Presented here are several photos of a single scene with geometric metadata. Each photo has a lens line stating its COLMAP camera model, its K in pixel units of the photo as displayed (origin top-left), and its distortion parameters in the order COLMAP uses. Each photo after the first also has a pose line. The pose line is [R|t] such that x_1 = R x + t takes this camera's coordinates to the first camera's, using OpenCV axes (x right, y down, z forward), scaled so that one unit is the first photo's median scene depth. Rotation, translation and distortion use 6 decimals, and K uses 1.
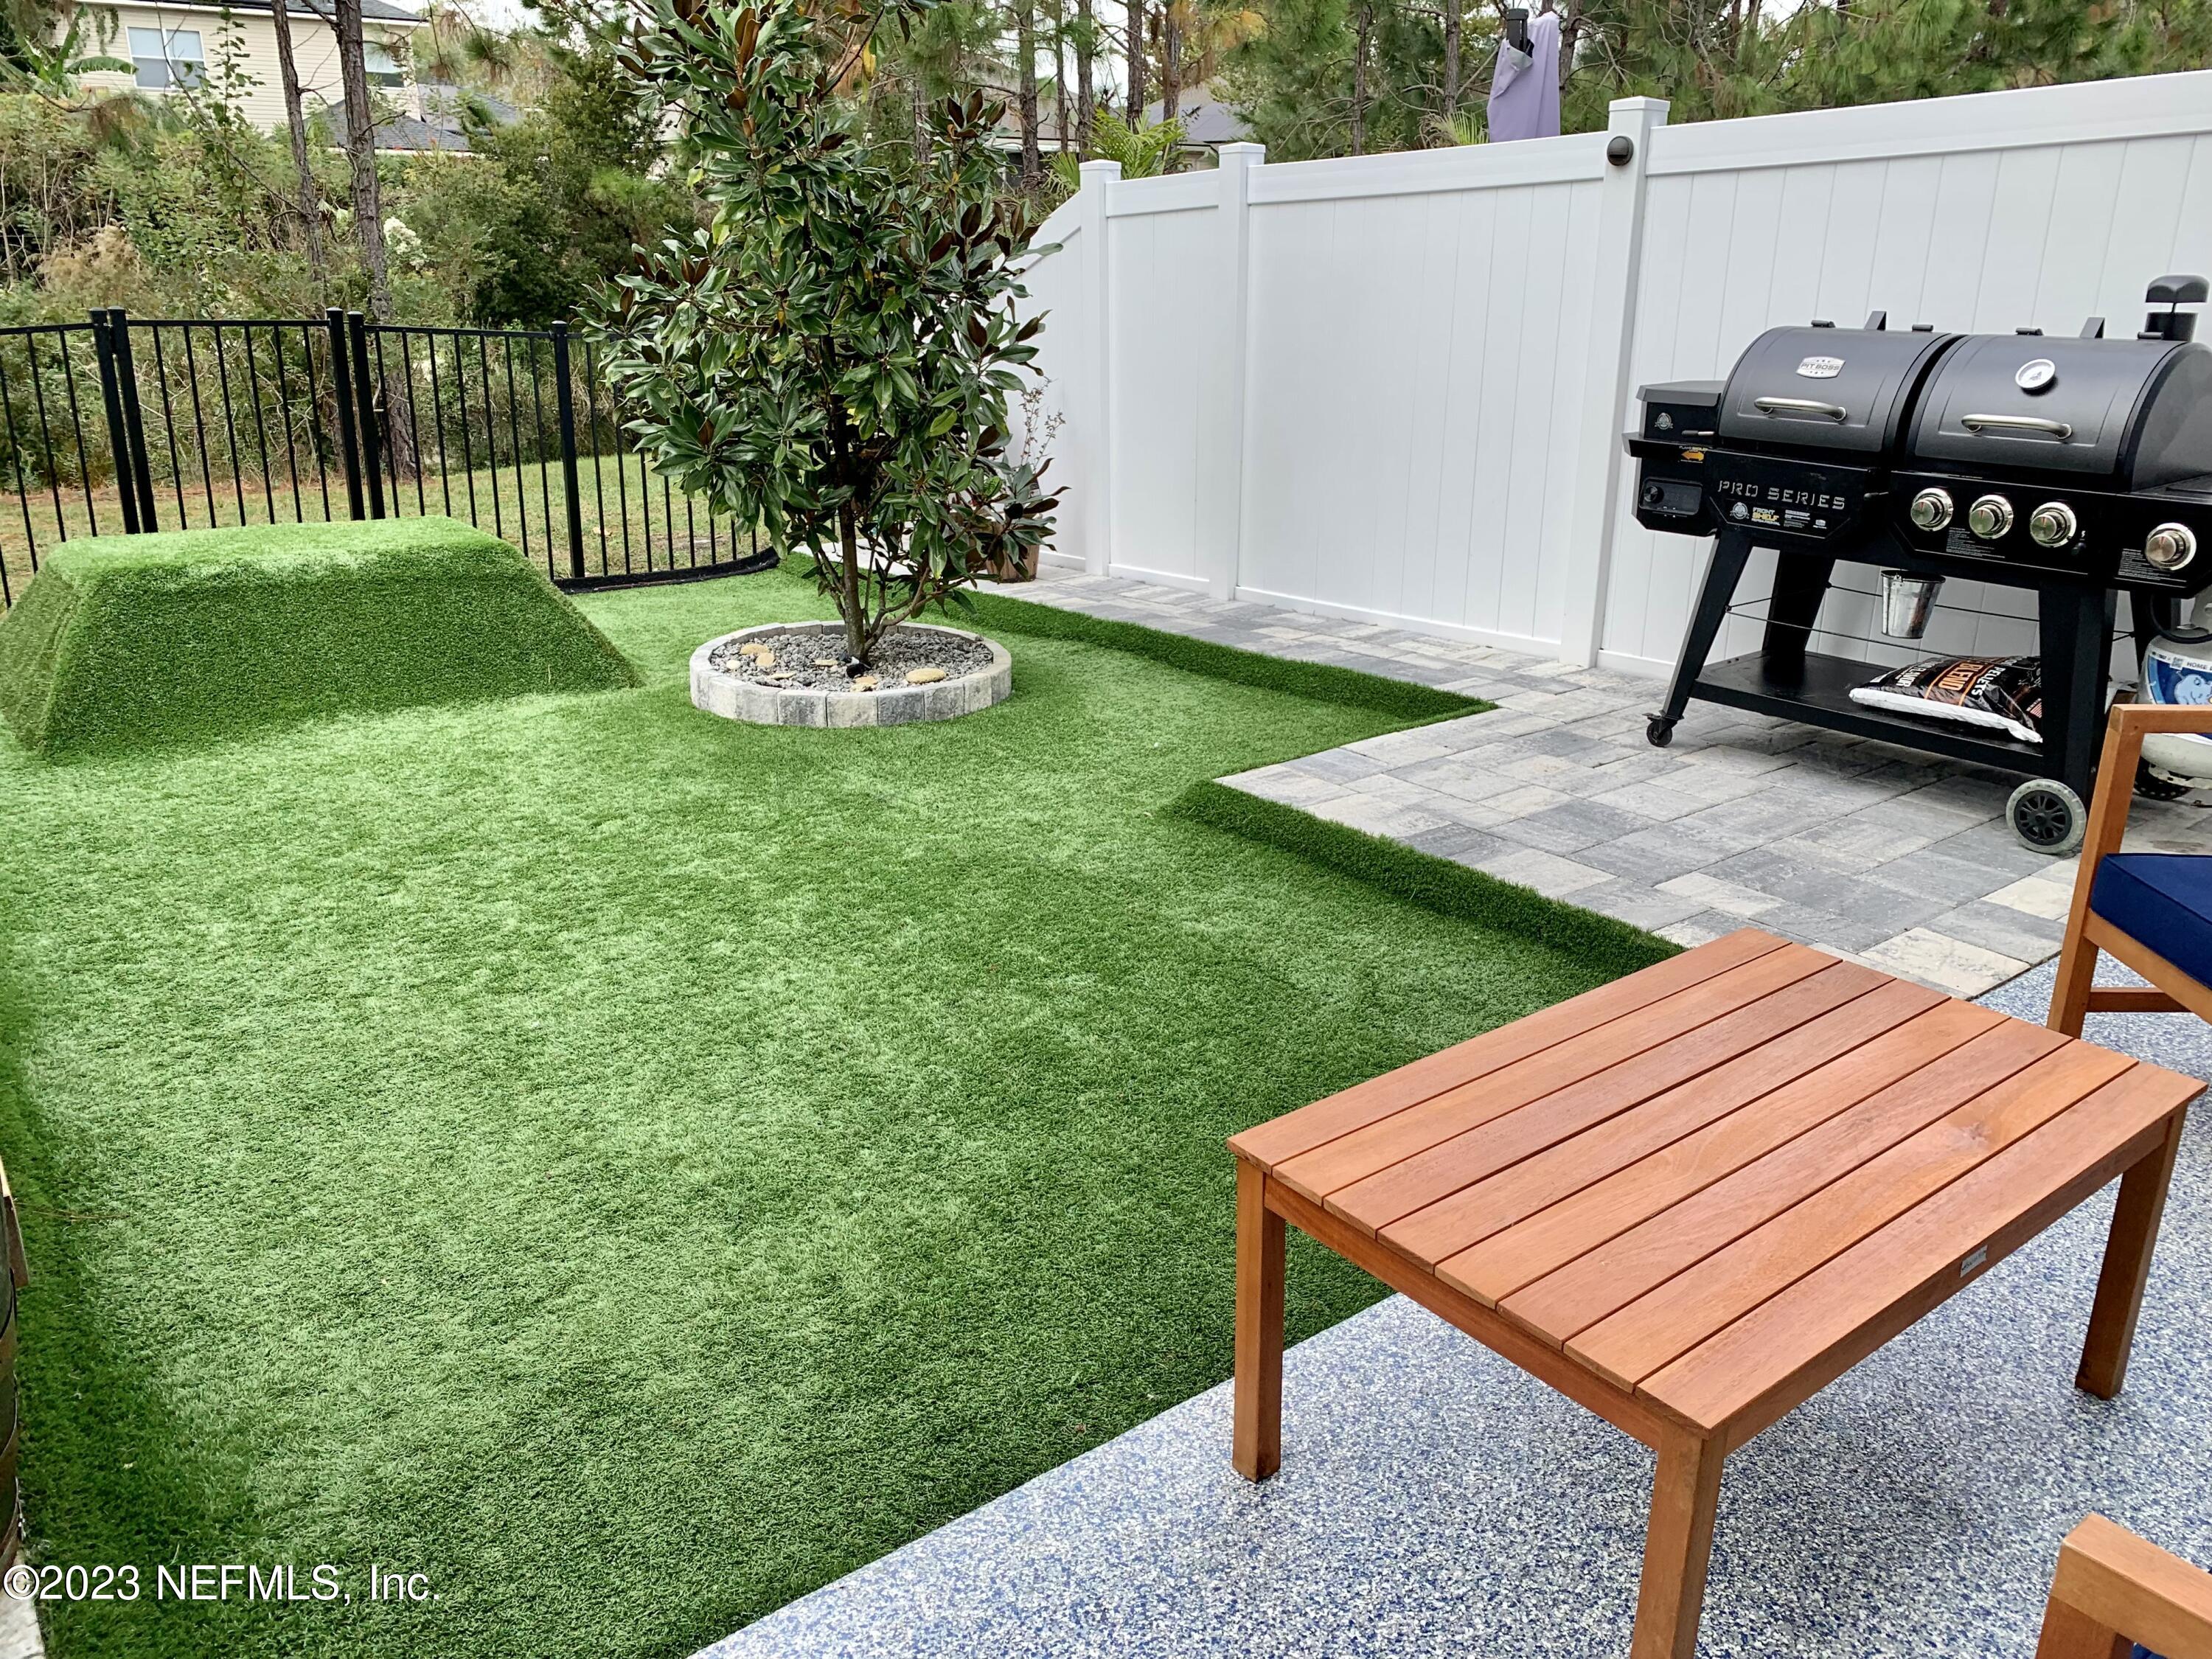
lens RADIAL K [[1667.7, 0, 1106.0], [0, 1667.7, 829.5], [0, 0, 1]] dist [-0.004617, -0.003875]
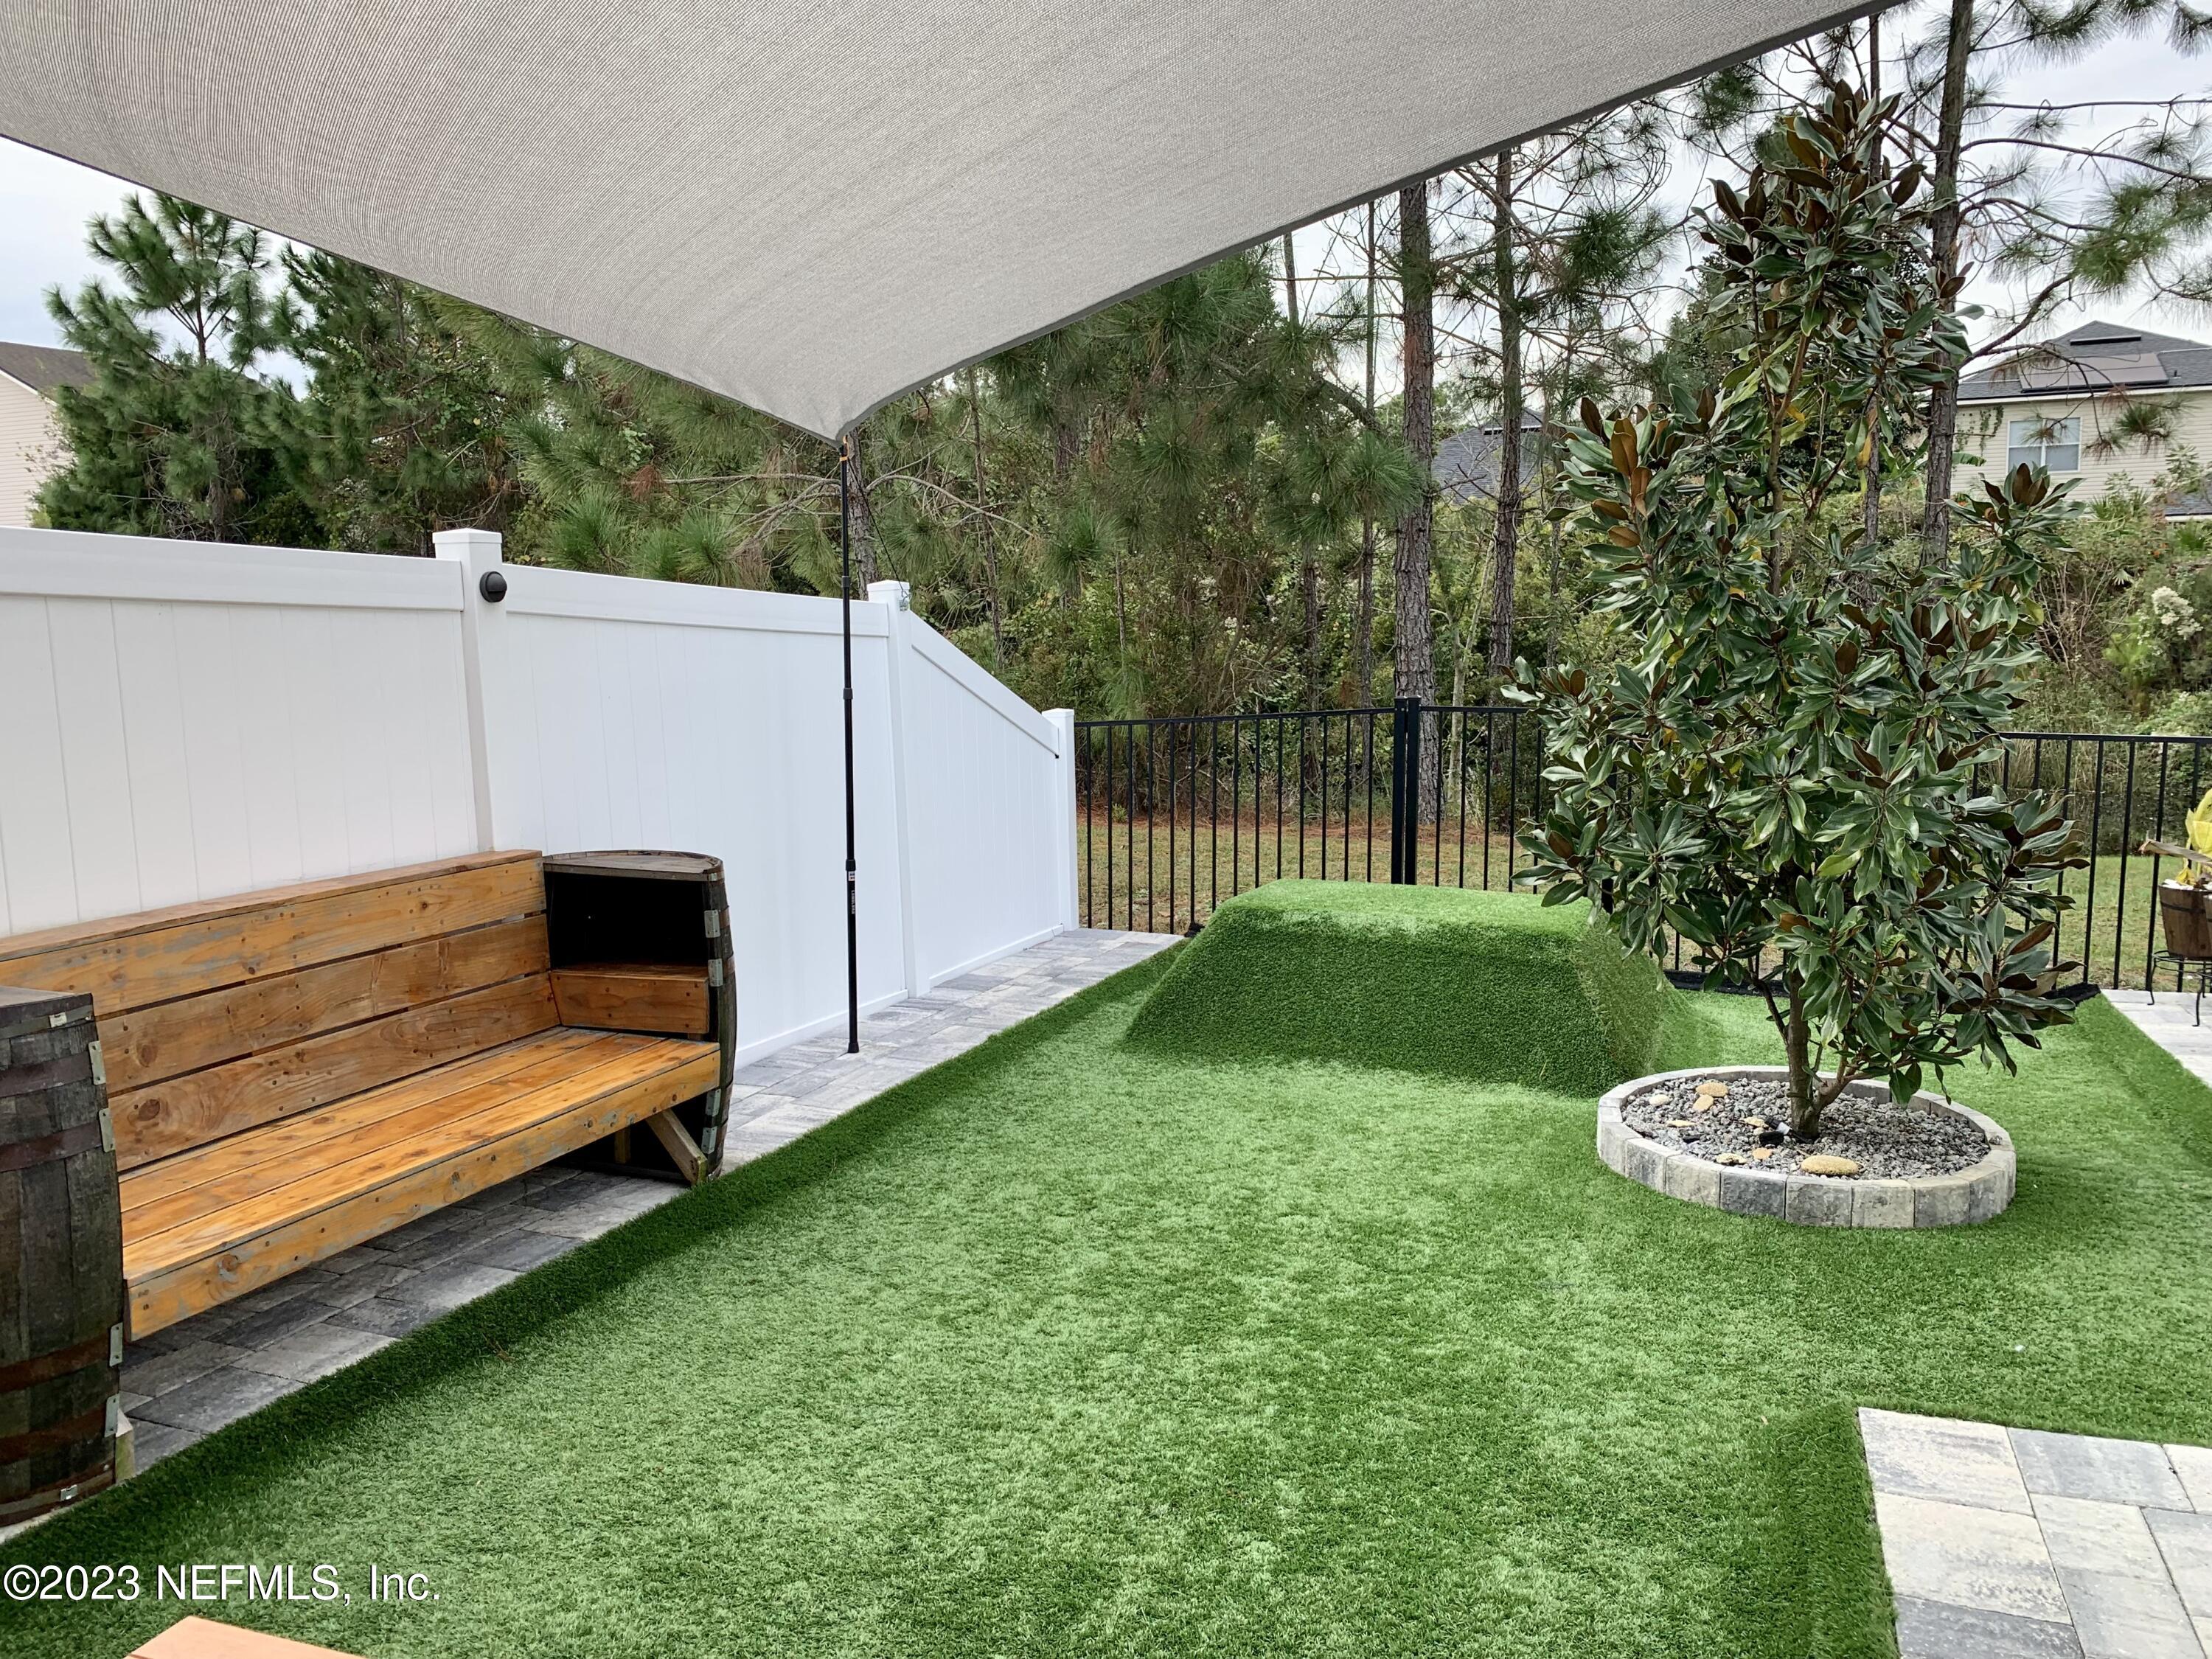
lens RADIAL K [[1648.8, 0, 1106.0], [0, 1648.8, 829.5], [0, 0, 1]] dist [0.007298, -0.025990]
pose [[0.524788, 0.088263, -0.846645, 0.451957], [-0.259447, 0.963871, -0.060333, -0.137139], [0.810731, 0.251321, 0.528727, 0.326434]]
